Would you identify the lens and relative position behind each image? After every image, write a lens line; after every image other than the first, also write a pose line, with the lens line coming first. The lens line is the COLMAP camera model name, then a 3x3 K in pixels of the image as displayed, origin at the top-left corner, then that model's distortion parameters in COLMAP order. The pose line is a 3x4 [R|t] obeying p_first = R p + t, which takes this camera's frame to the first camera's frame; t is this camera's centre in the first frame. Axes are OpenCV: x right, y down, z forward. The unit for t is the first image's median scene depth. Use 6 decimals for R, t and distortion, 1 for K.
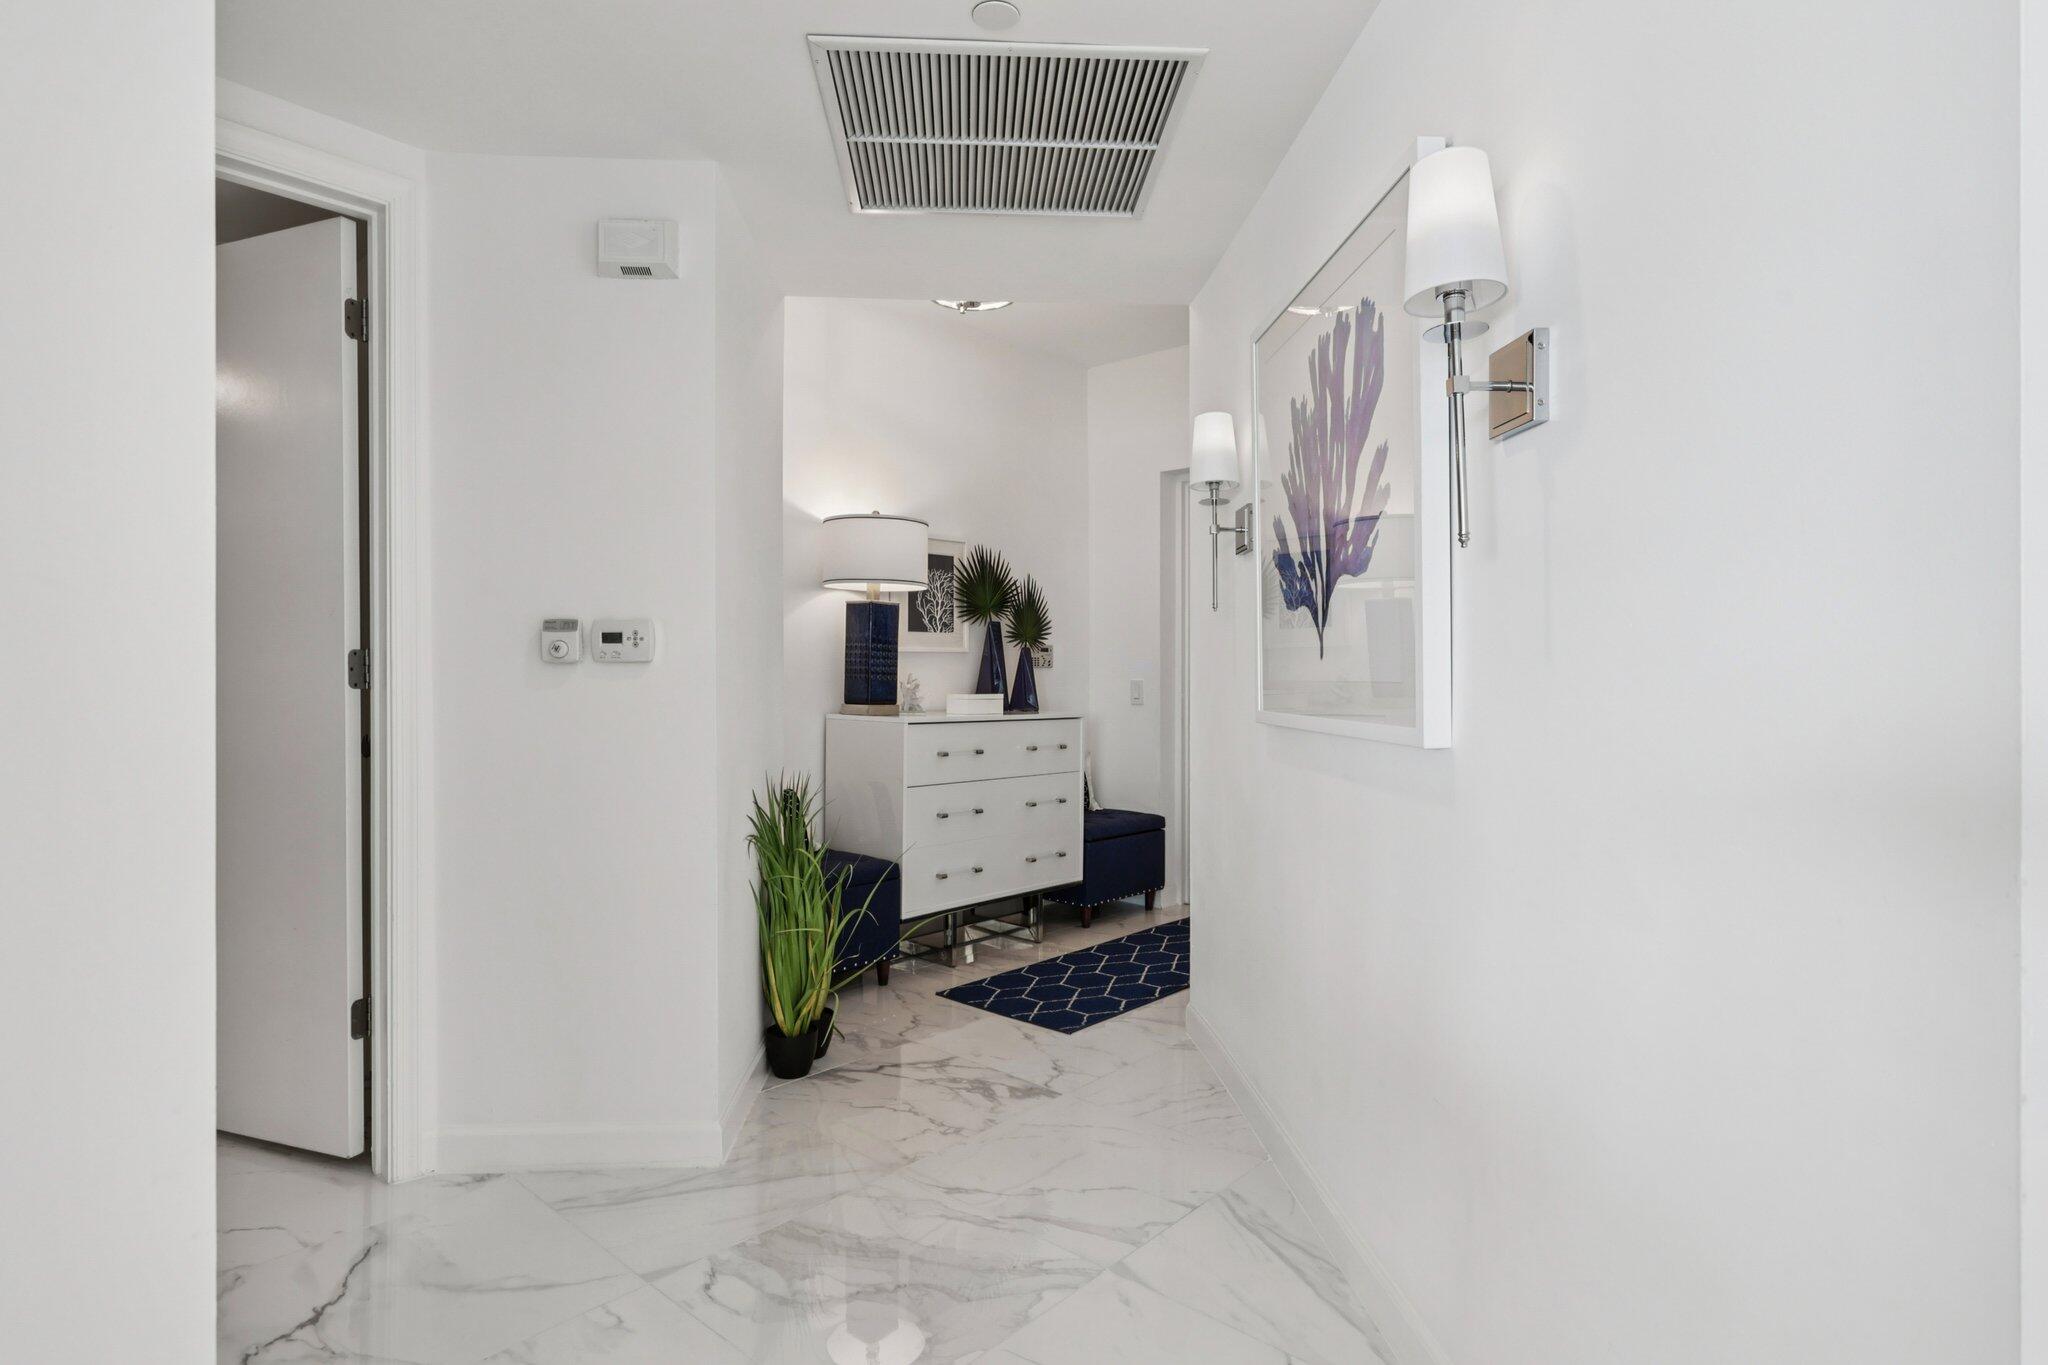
lens RADIAL K [[1032.9, 0, 1026.9], [0, 1032.9, 677.9], [0, 0, 1]] dist [-0.001225, -0.000093]
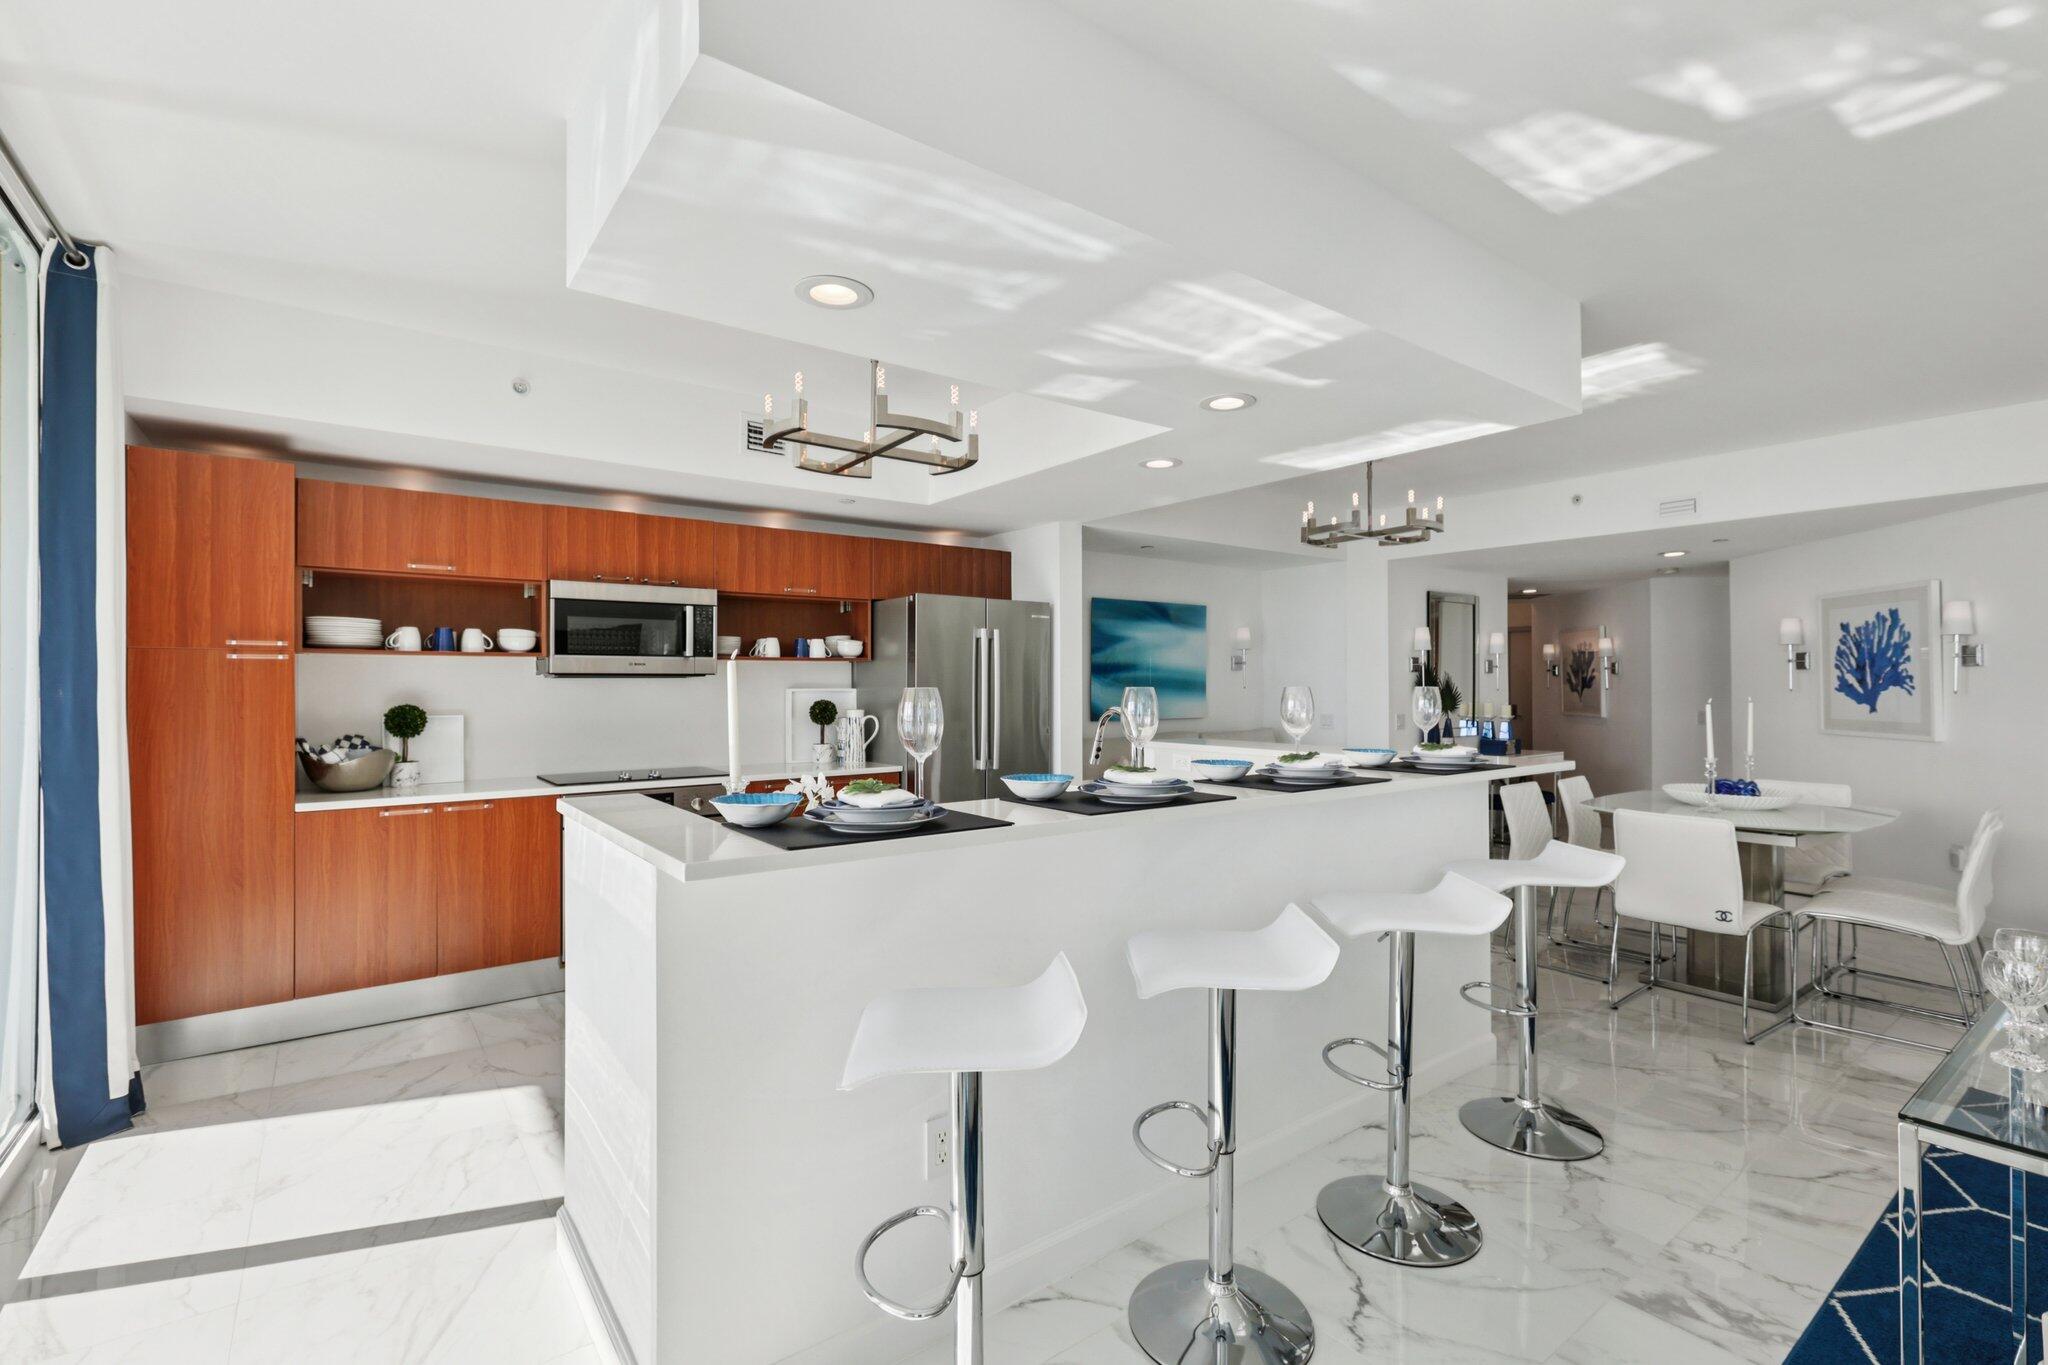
lens RADIAL K [[913.0, 0, 1030.9], [0, 913.0, 682.4], [0, 0, 1]] dist [0.003192, -0.000956]
pose [[0.982168, -0.005208, -0.187933, -0.768646], [0.004825, 0.999985, -0.002499, -0.056655], [0.187943, 0.001548, 0.982179, -1.986874]]
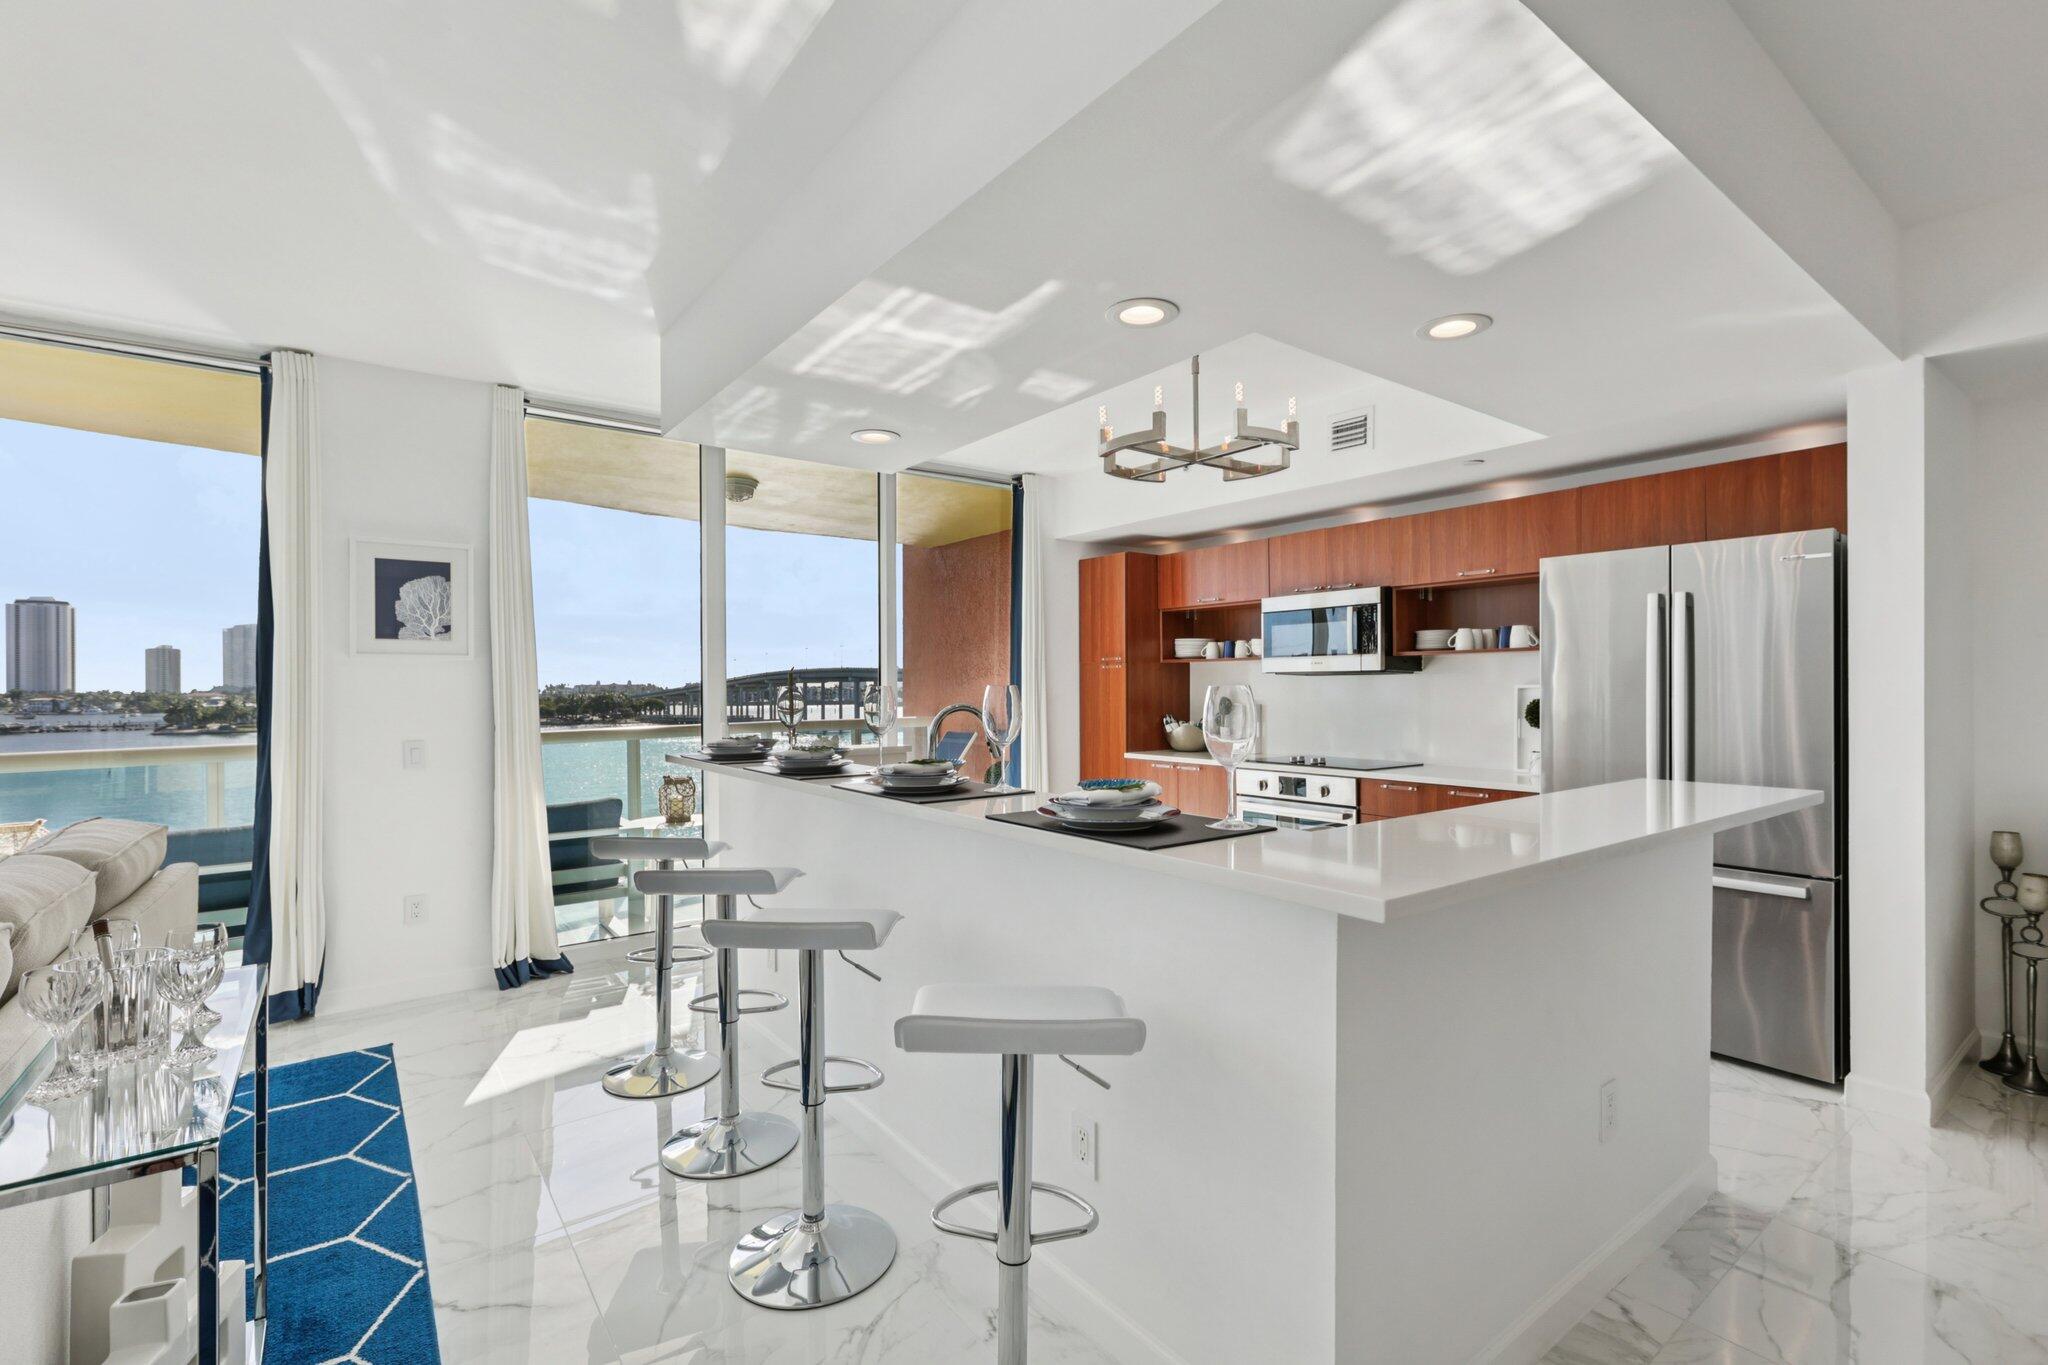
lens RADIAL K [[913.0, 0, 1015.9], [0, 913.0, 677.6], [0, 0, 1]] dist [0.003192, -0.000956]
pose [[-0.200803, -0.010980, -0.979570, -0.176038], [0.003476, 0.999923, -0.011921, -0.050962], [0.979626, -0.005799, -0.200749, -1.190400]]
